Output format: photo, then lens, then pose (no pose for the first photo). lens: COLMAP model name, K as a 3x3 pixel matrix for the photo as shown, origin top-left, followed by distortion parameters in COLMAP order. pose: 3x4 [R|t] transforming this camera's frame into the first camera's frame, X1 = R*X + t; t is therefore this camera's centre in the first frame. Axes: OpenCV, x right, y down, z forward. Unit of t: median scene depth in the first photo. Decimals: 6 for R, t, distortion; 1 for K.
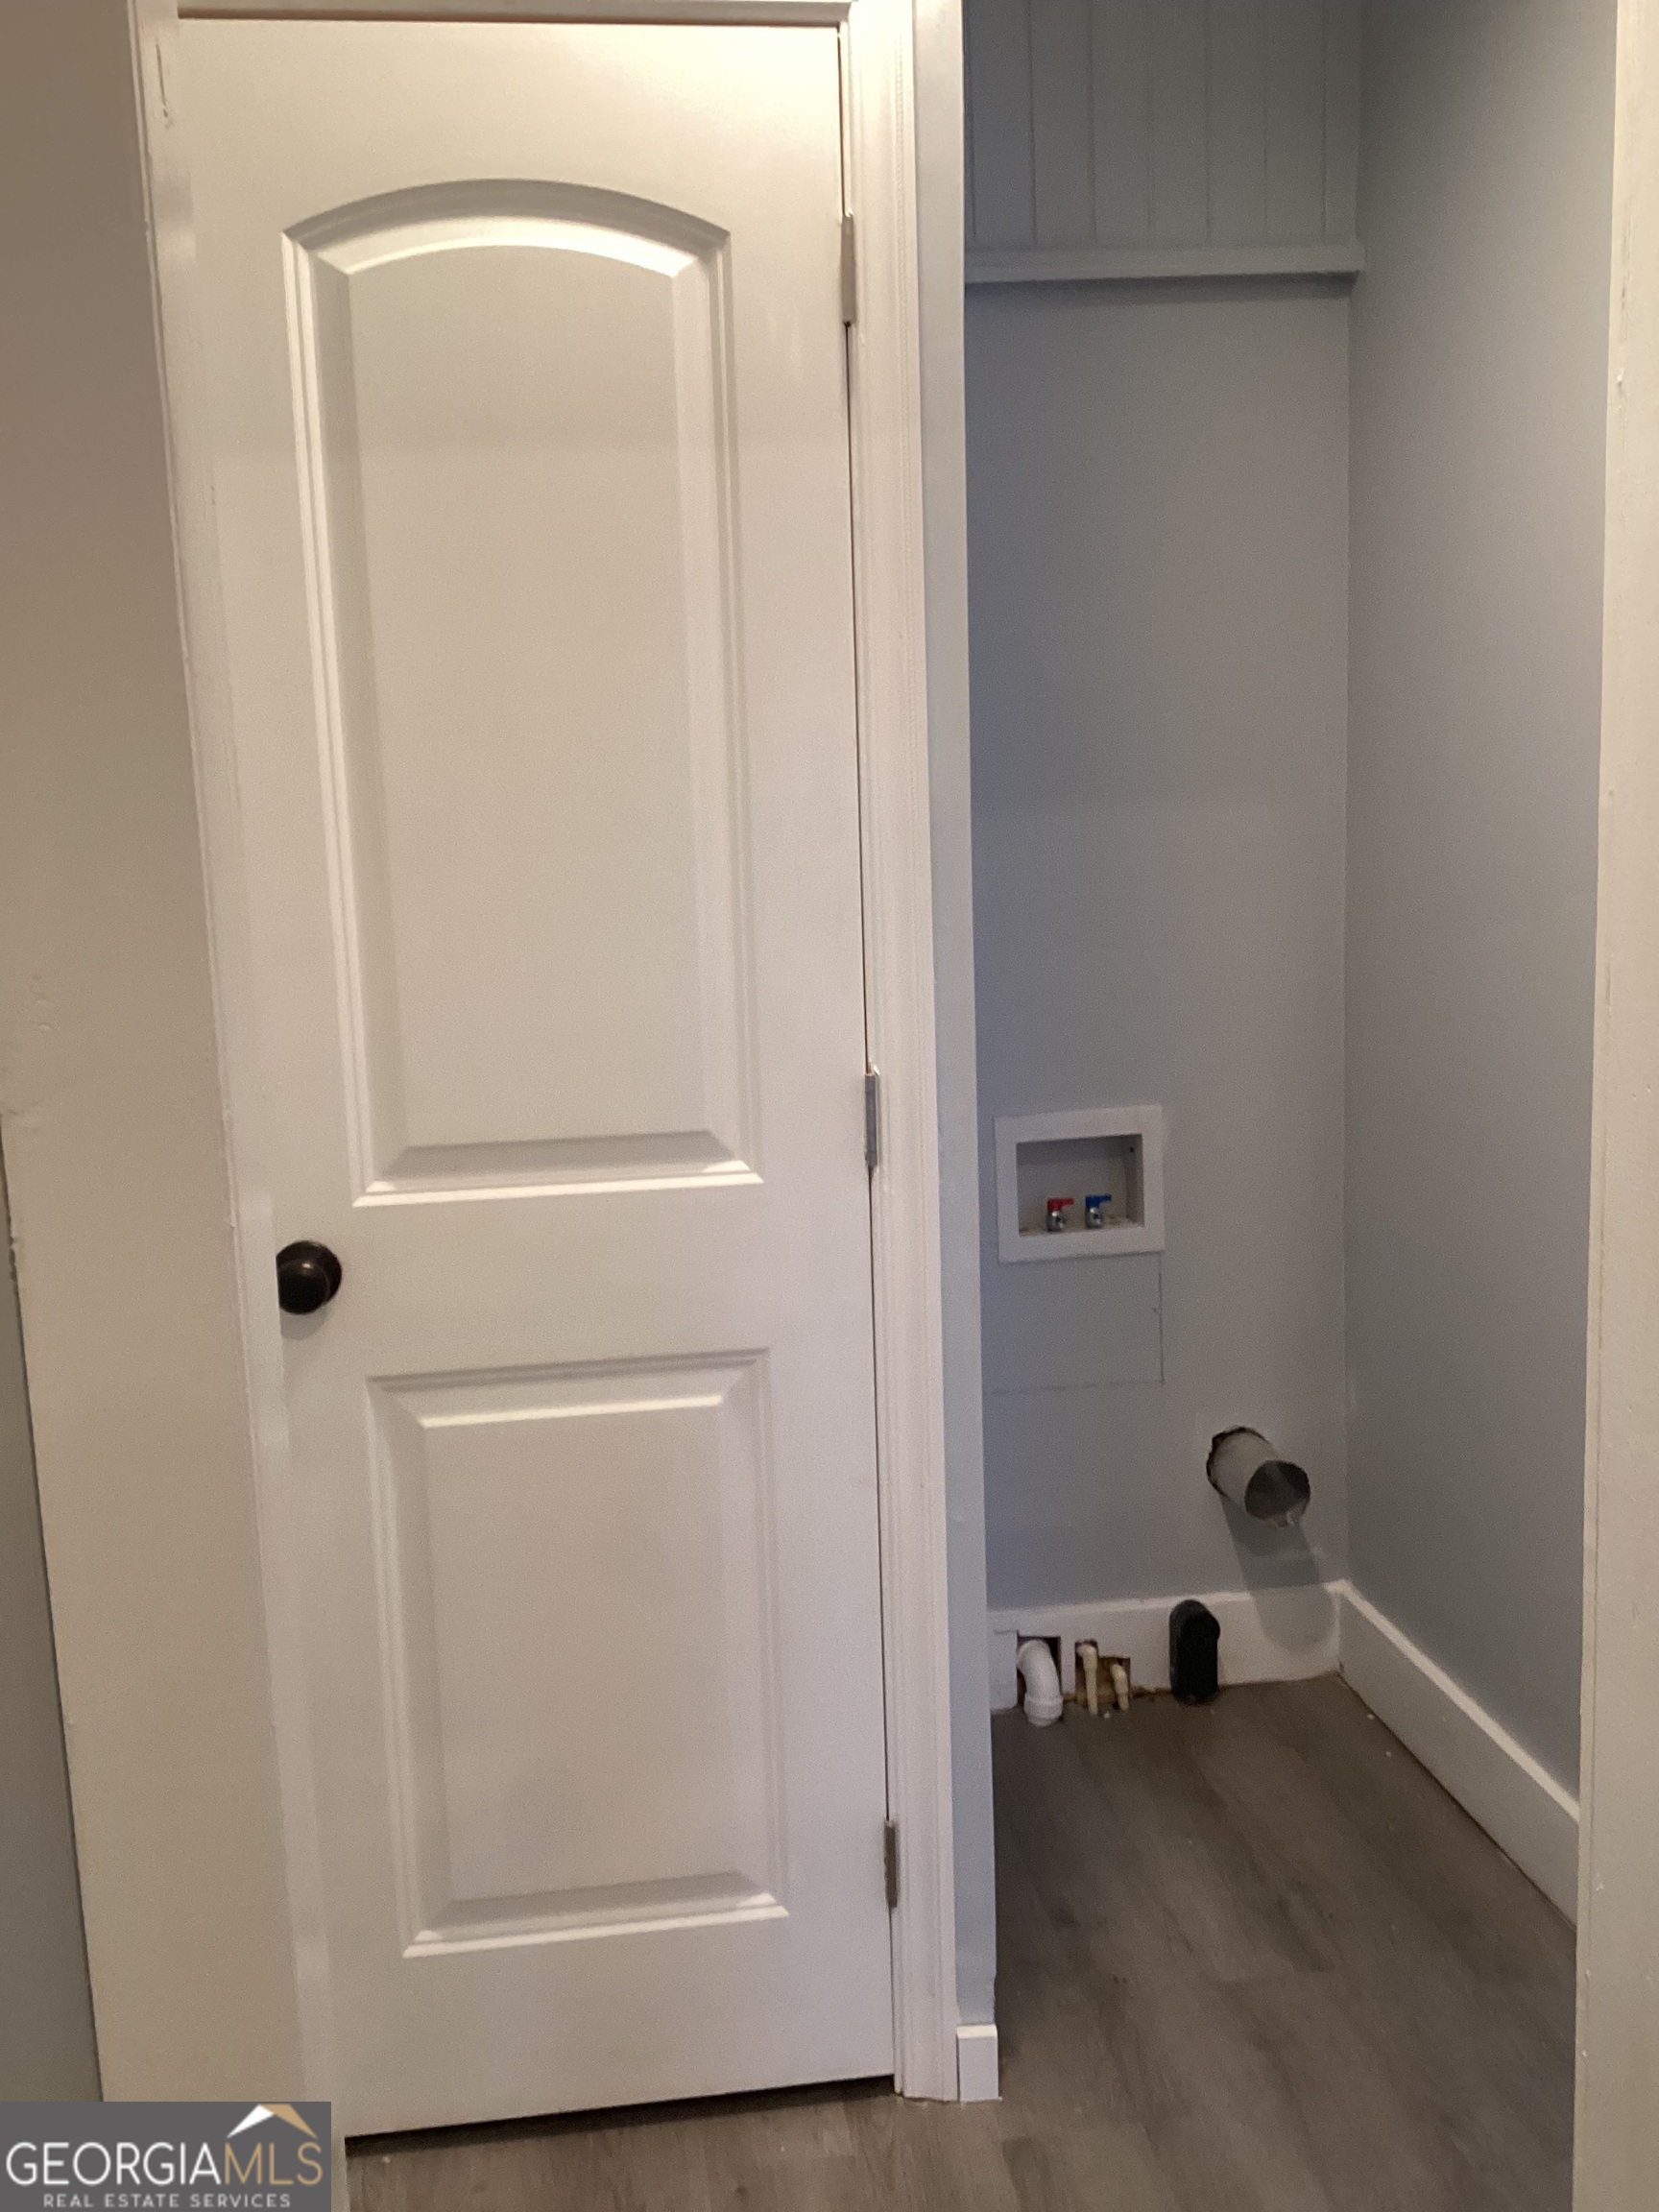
lens RADIAL K [[2016.8, 0, 833.5], [0, 2016.8, 1095.5], [0, 0, 1]] dist [0.114295, -0.233972]
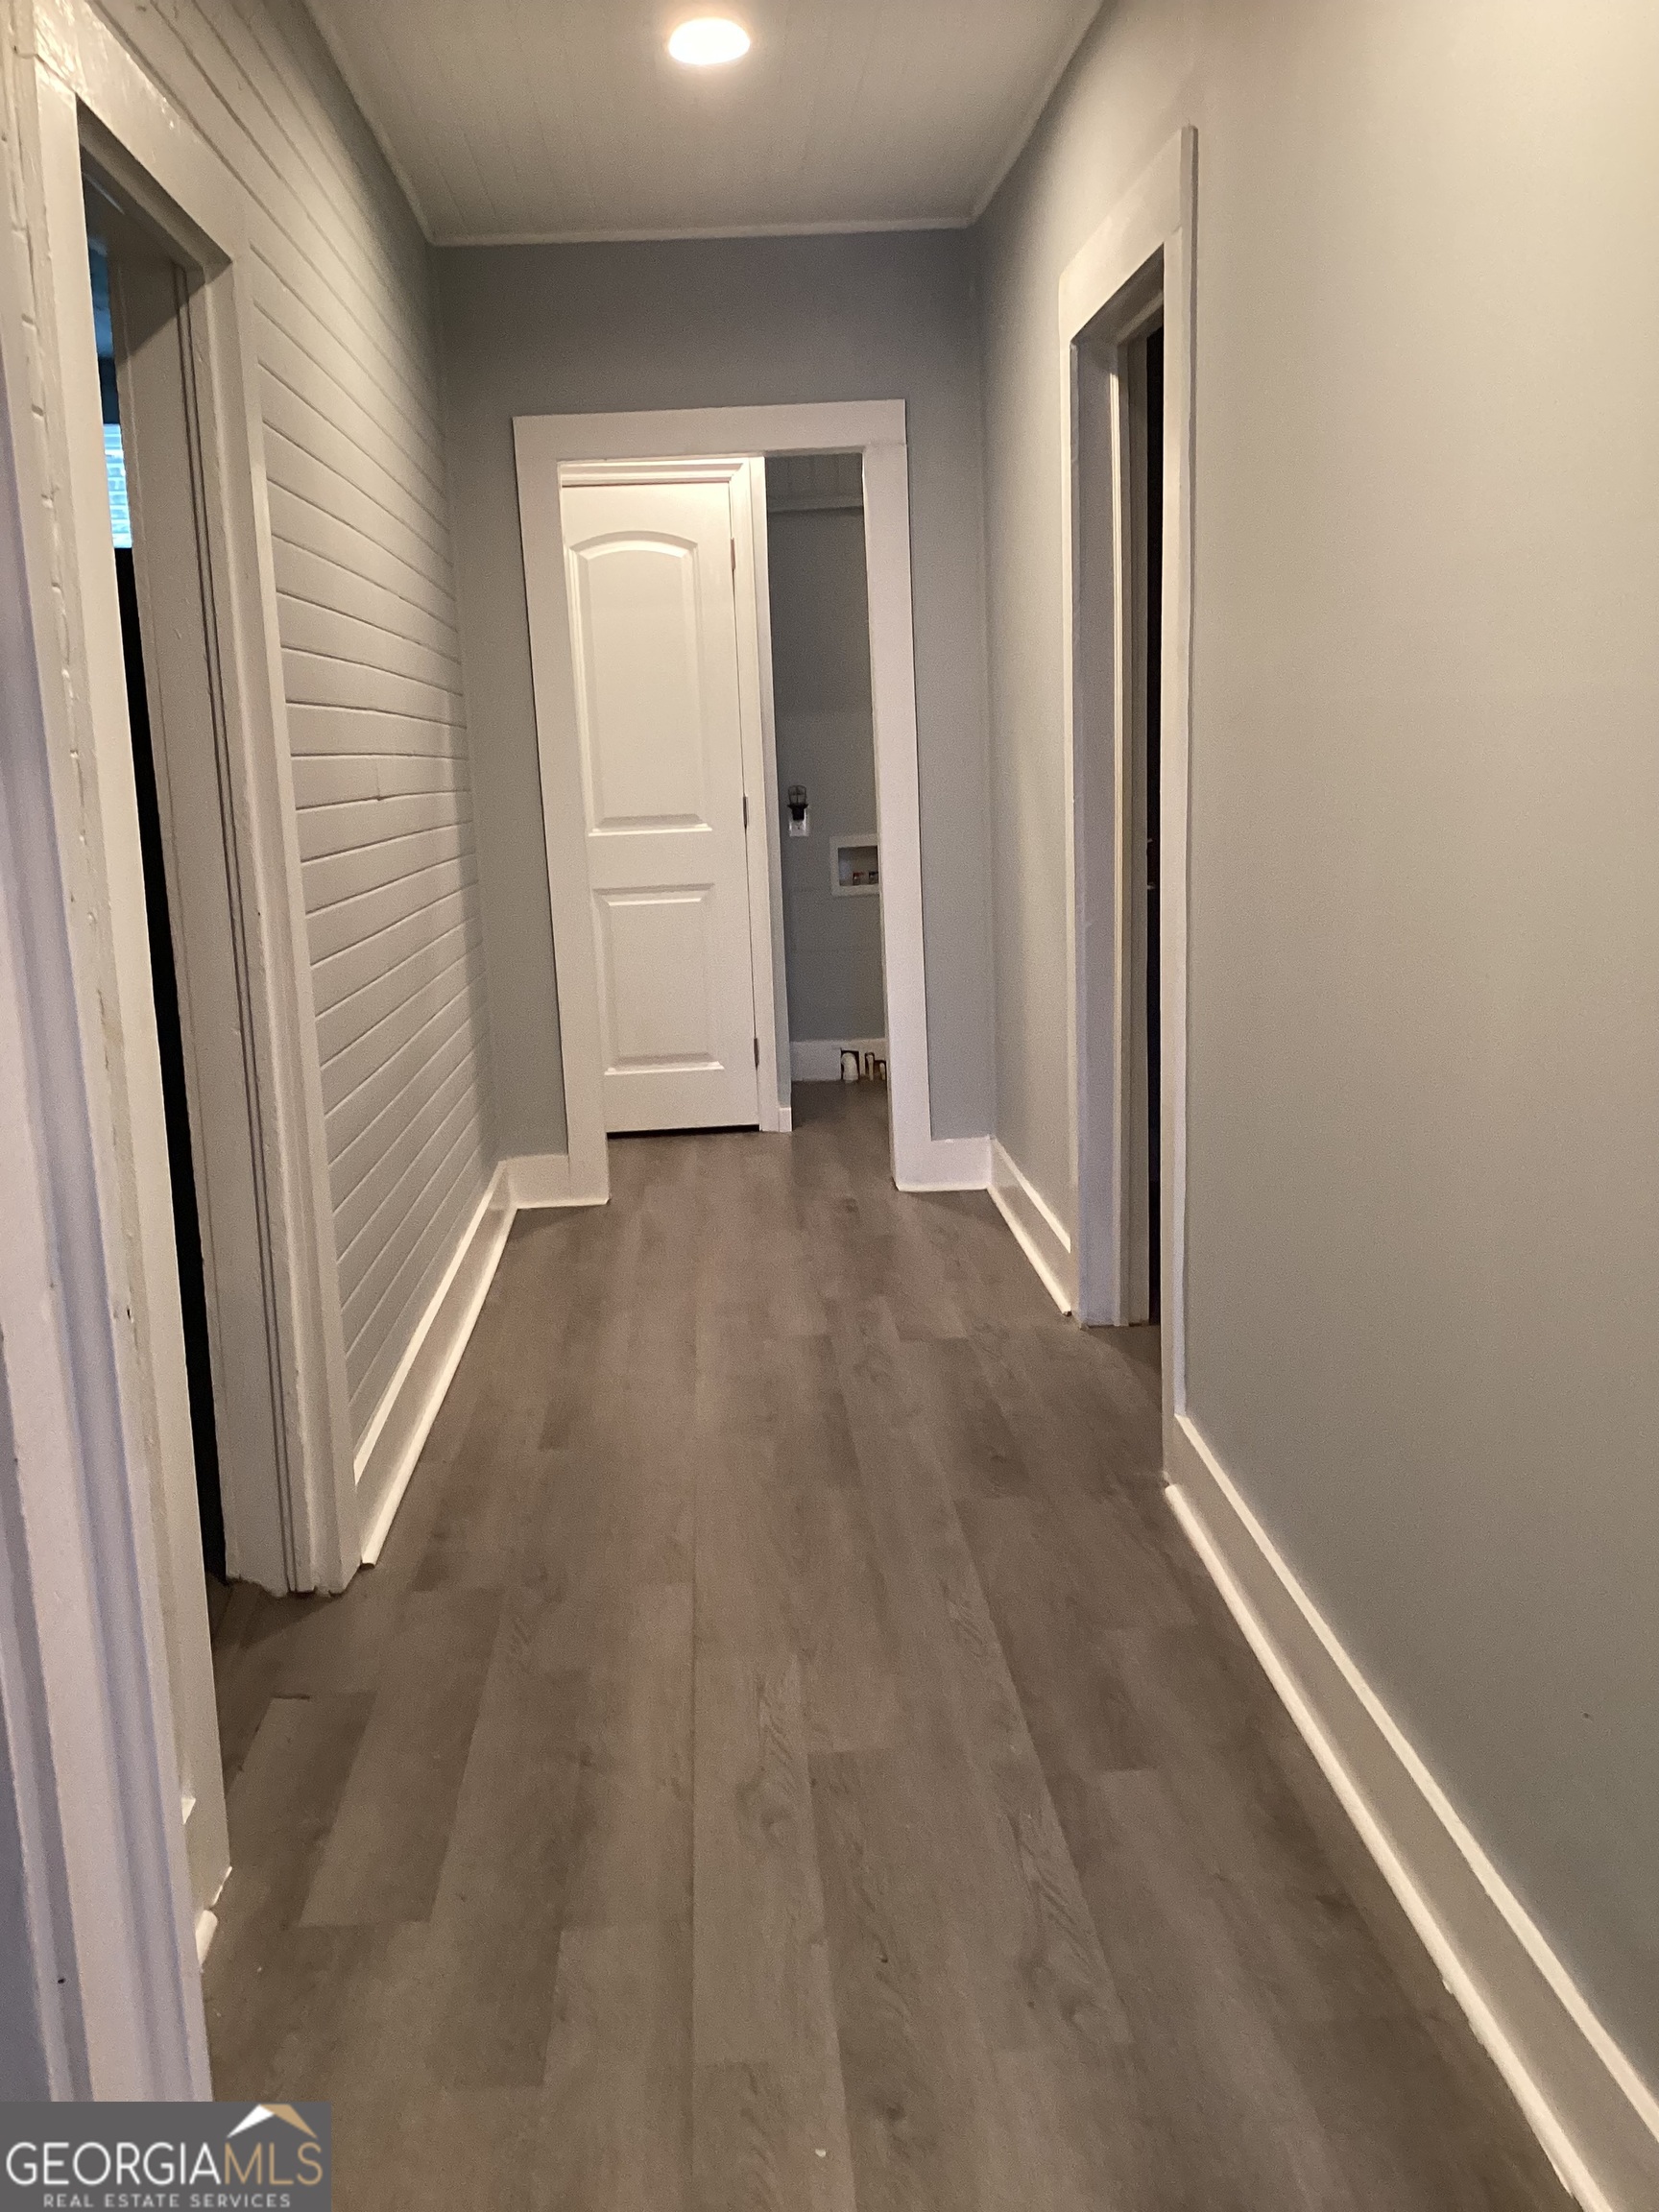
lens RADIAL K [[2016.8, 0, 833.5], [0, 2016.8, 1095.5], [0, 0, 1]] dist [0.114295, -0.233972]
pose [[0.997785, 0.006674, -0.066186, 0.349392], [-0.003277, 0.998678, 0.051302, 0.278026], [0.066441, -0.050972, 0.996488, -2.075644]]
